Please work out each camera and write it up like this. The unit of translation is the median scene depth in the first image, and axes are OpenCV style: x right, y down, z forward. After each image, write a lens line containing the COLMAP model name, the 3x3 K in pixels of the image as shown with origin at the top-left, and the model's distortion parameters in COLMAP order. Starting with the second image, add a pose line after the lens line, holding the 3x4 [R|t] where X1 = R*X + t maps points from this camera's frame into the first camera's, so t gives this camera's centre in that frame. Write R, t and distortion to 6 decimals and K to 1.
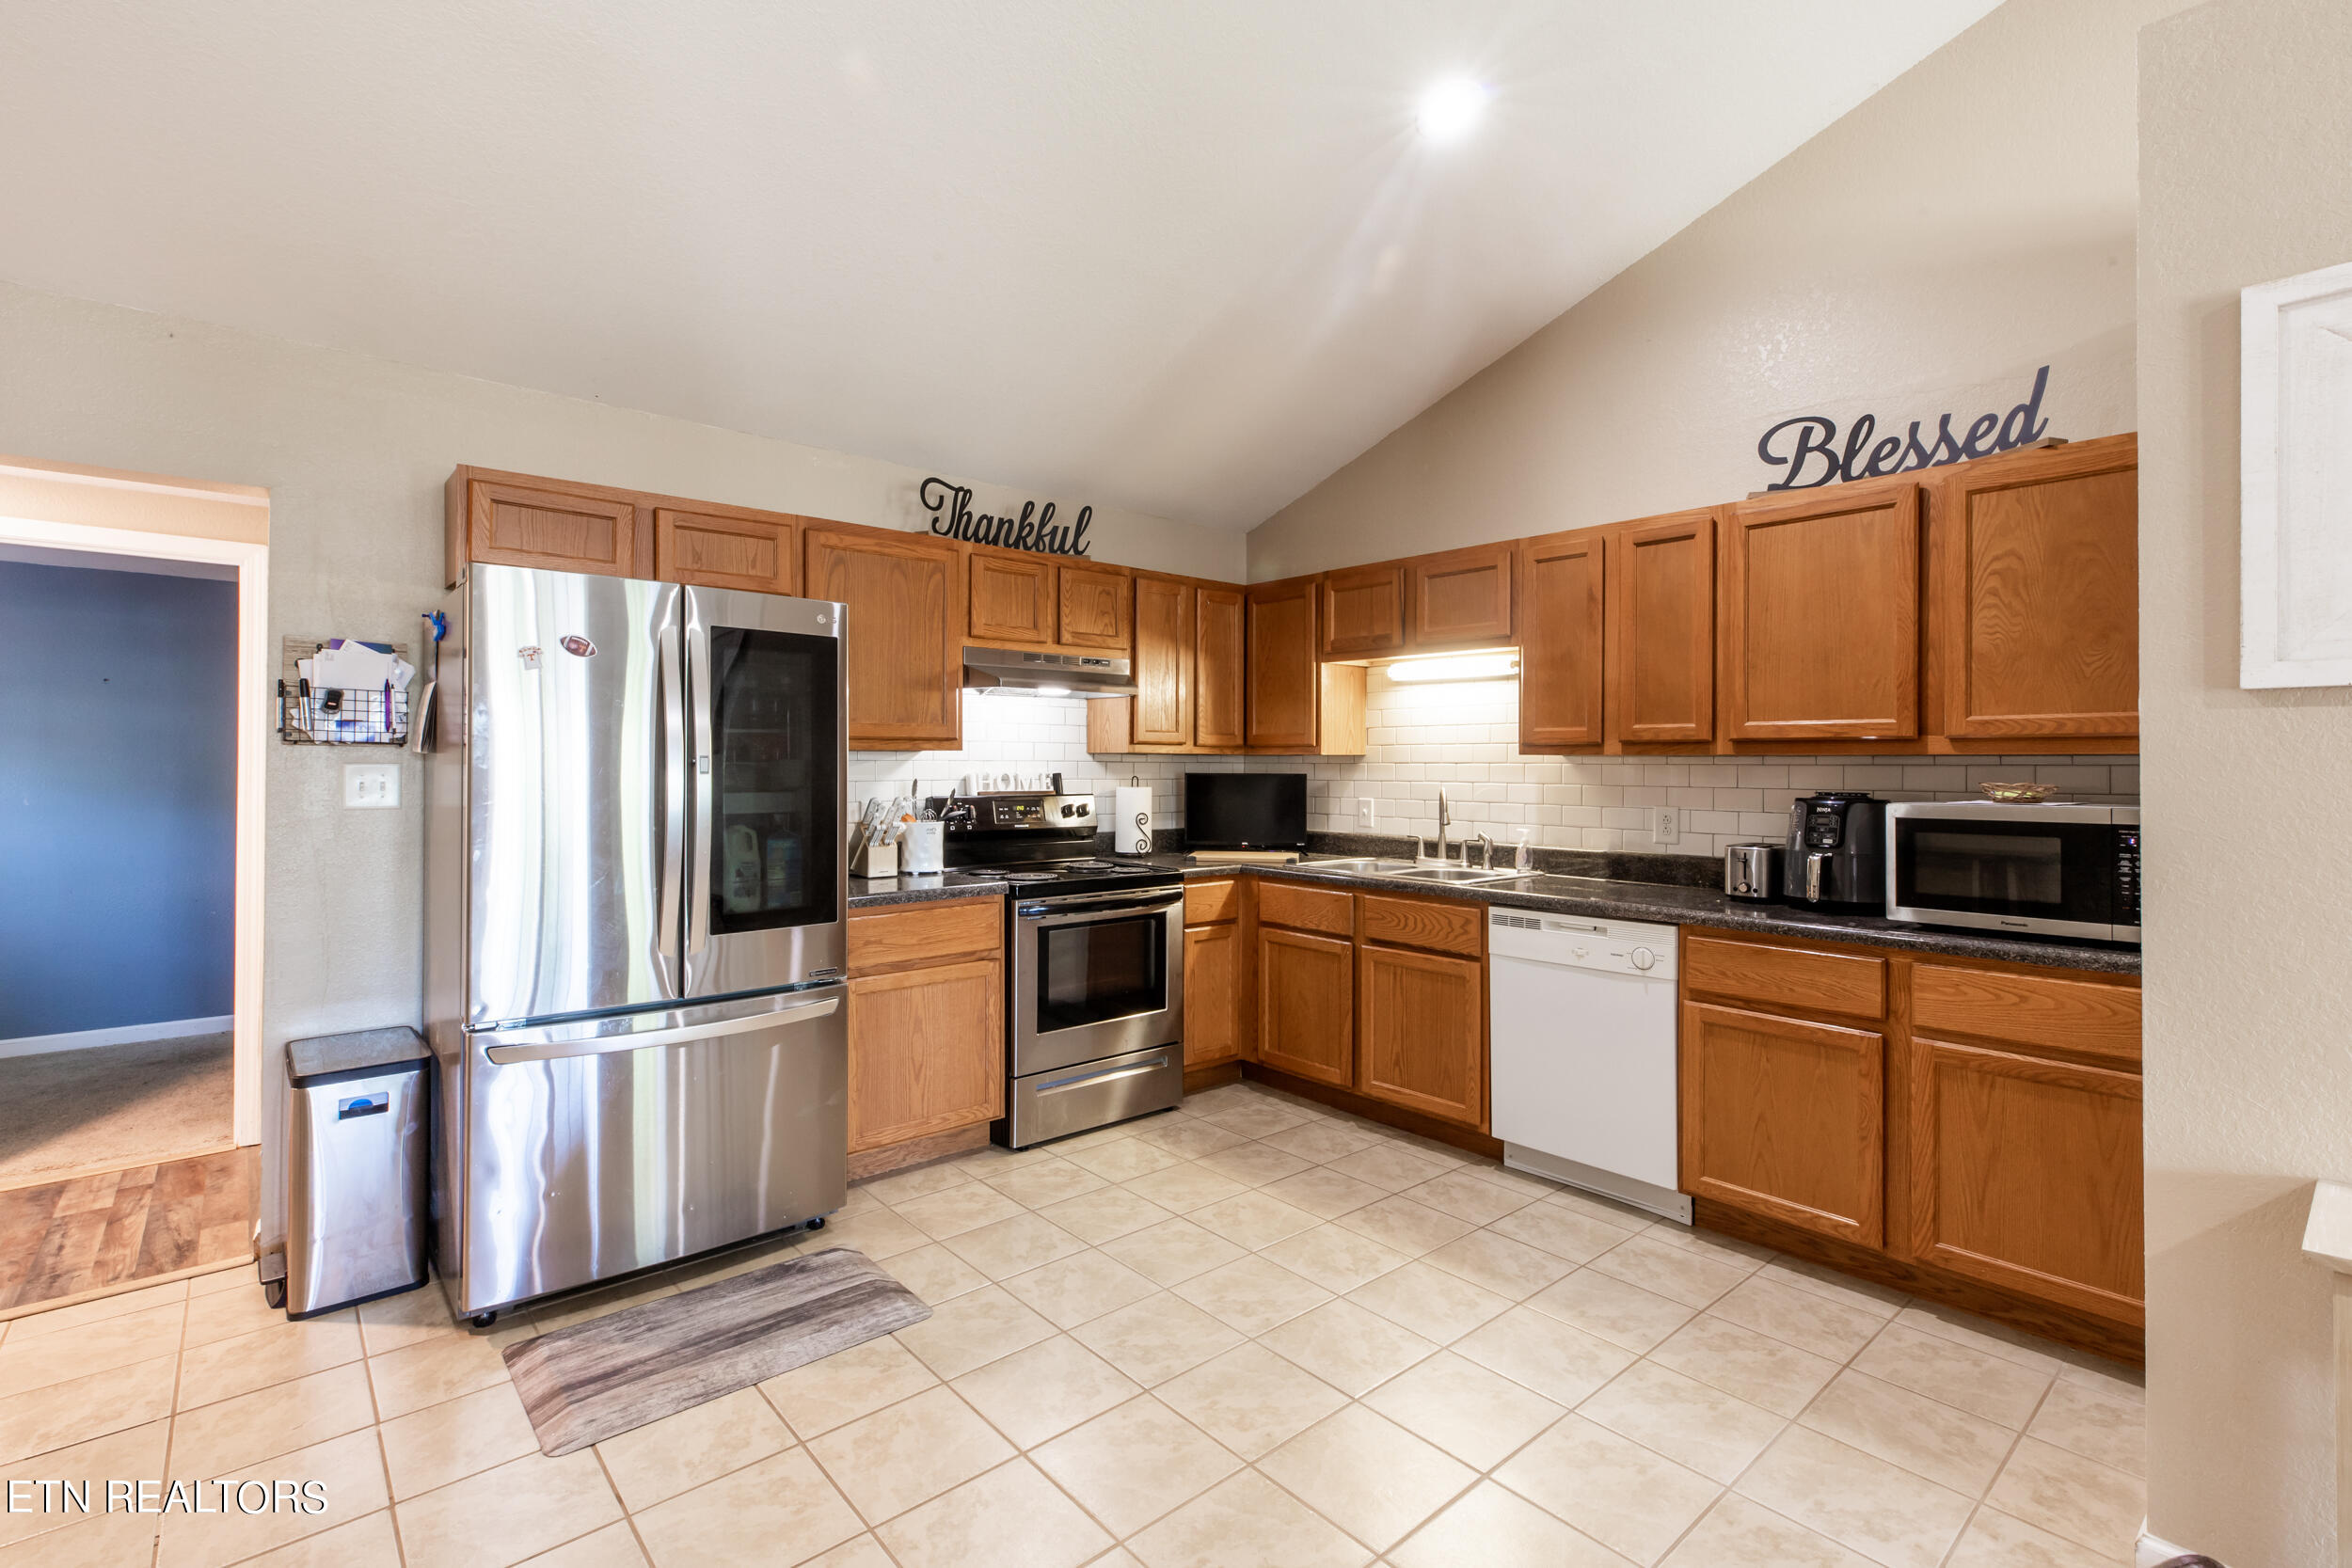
lens RADIAL K [[1071.1, 0, 1181.0], [0, 1071.1, 785.3], [0, 0, 1]] dist [-0.000698, -0.000084]
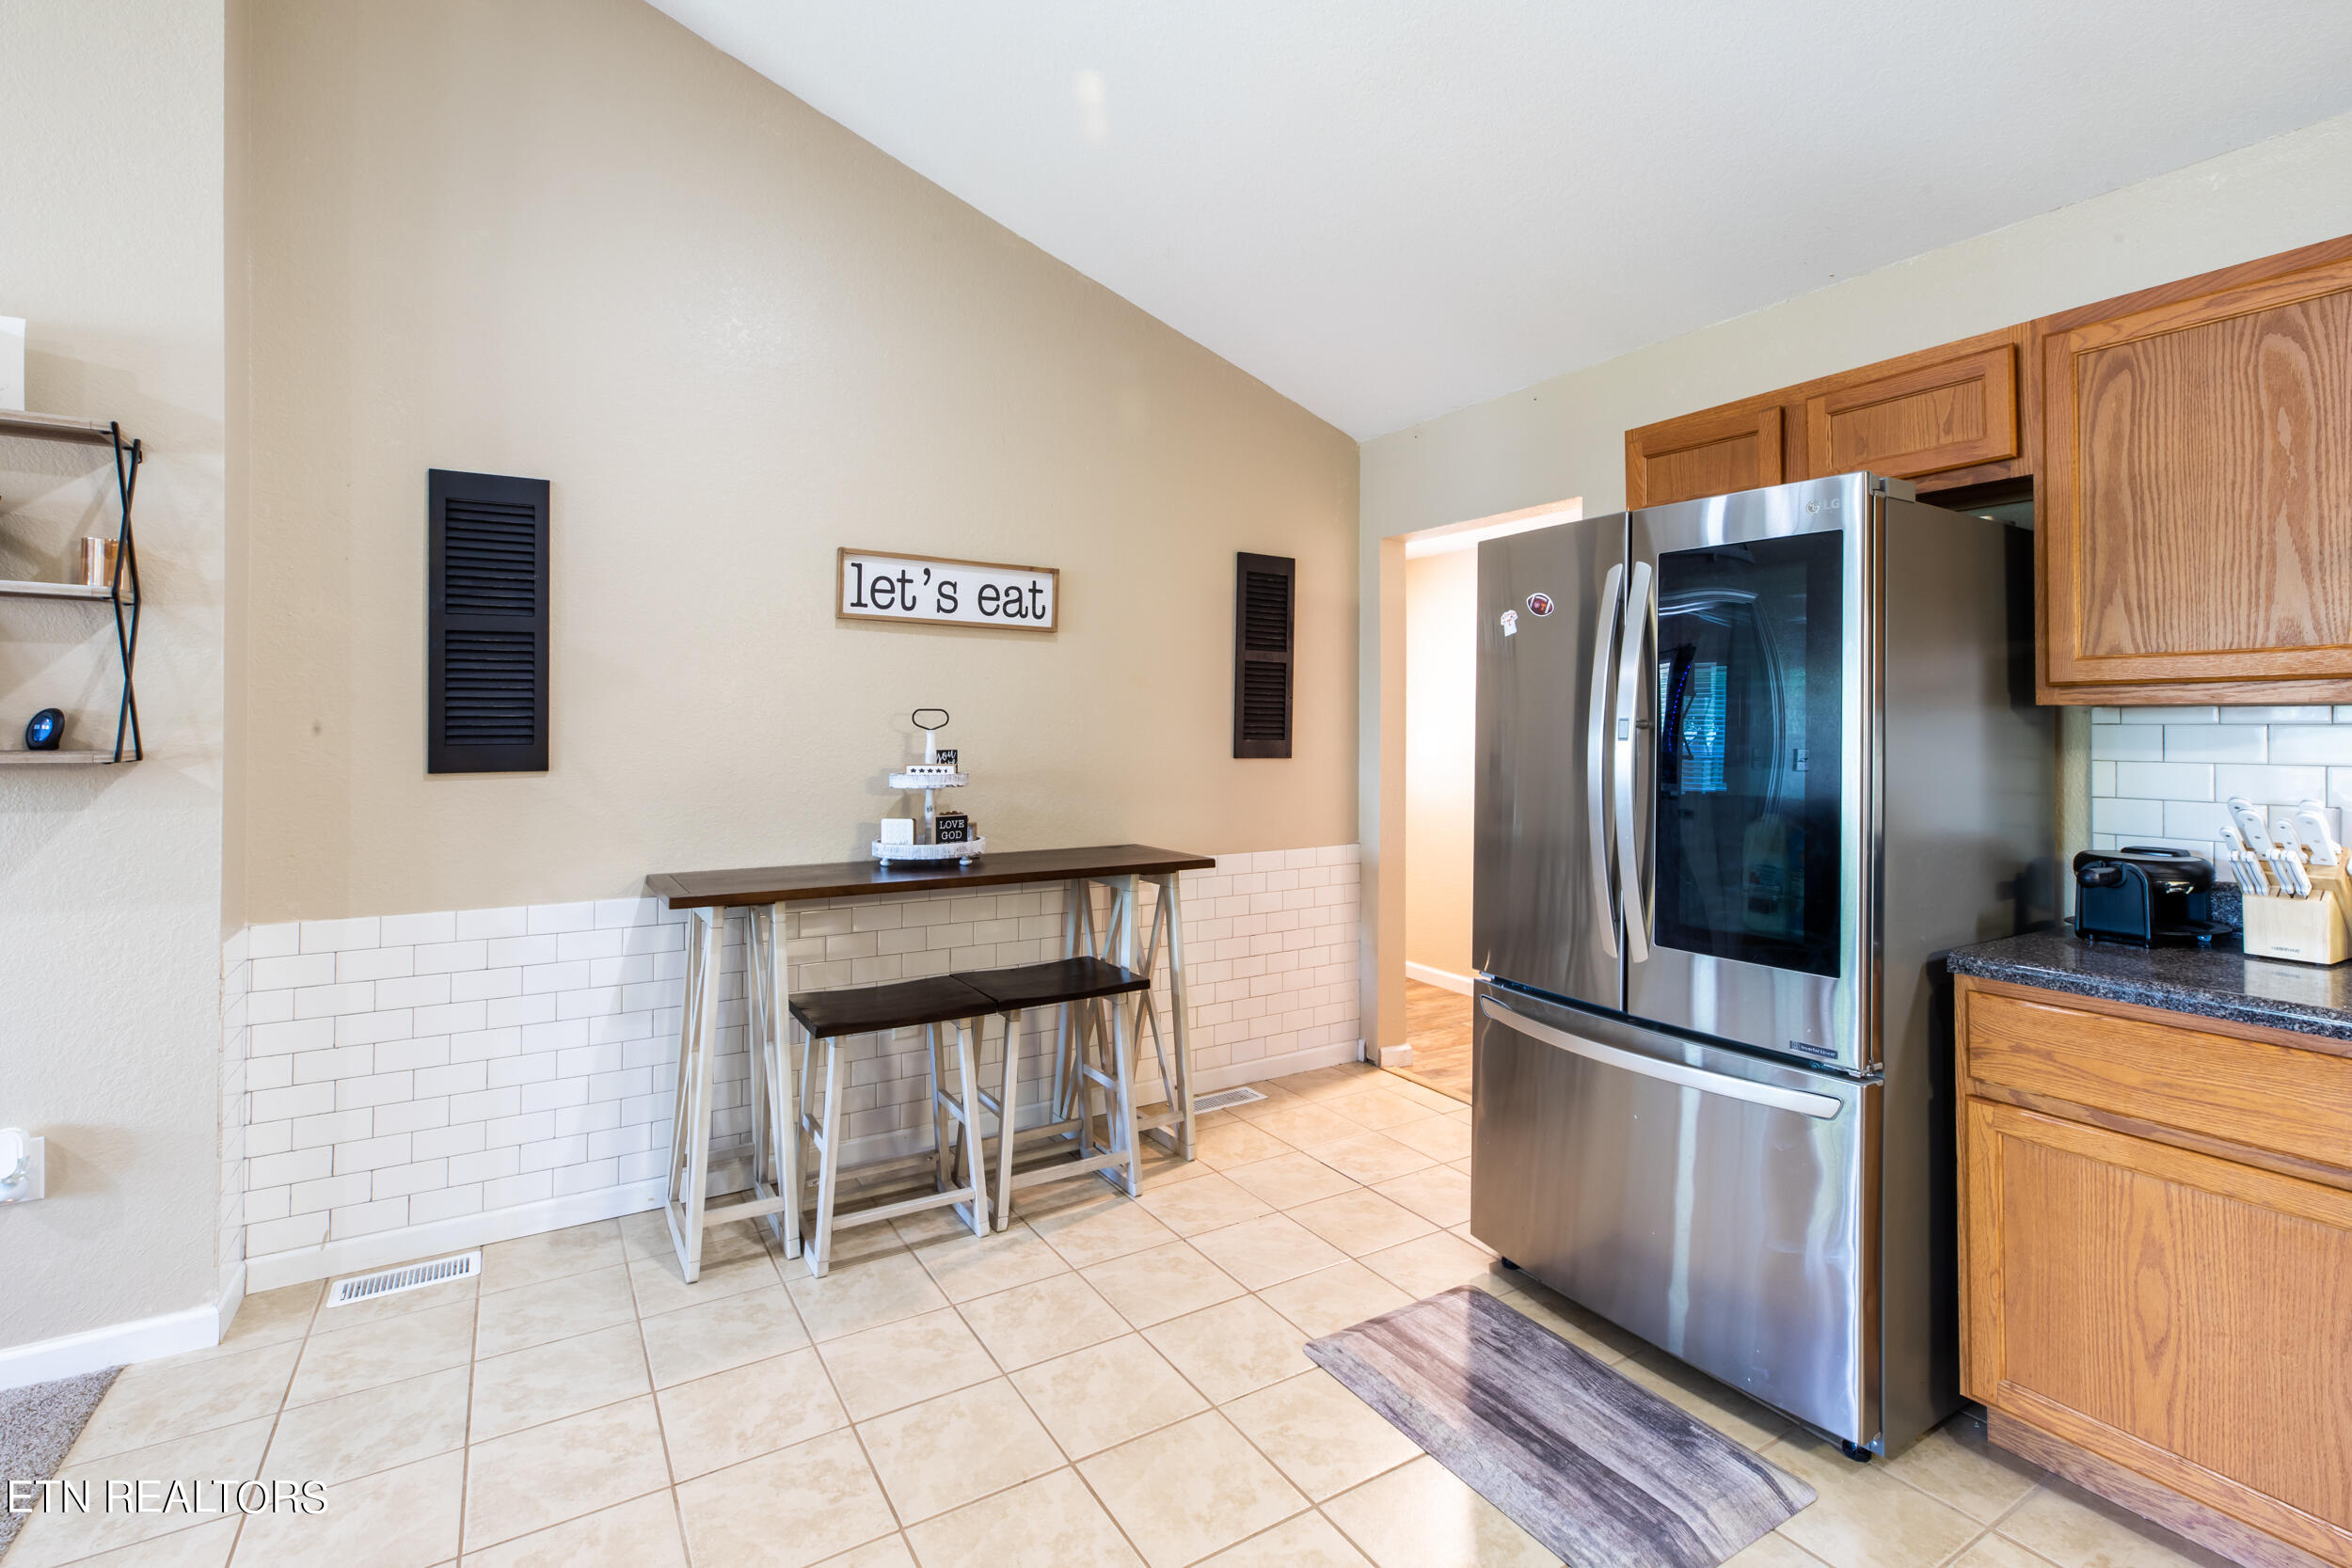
lens RADIAL K [[1077.9, 0, 1189.2], [0, 1077.9, 737.2], [0, 0, 1]] dist [0.001792, -0.000088]
pose [[-0.164012, 0.006736, -0.986435, 0.312479], [-0.024722, 0.999635, 0.010936, -0.011011], [0.986149, 0.026181, -0.163785, 0.611644]]
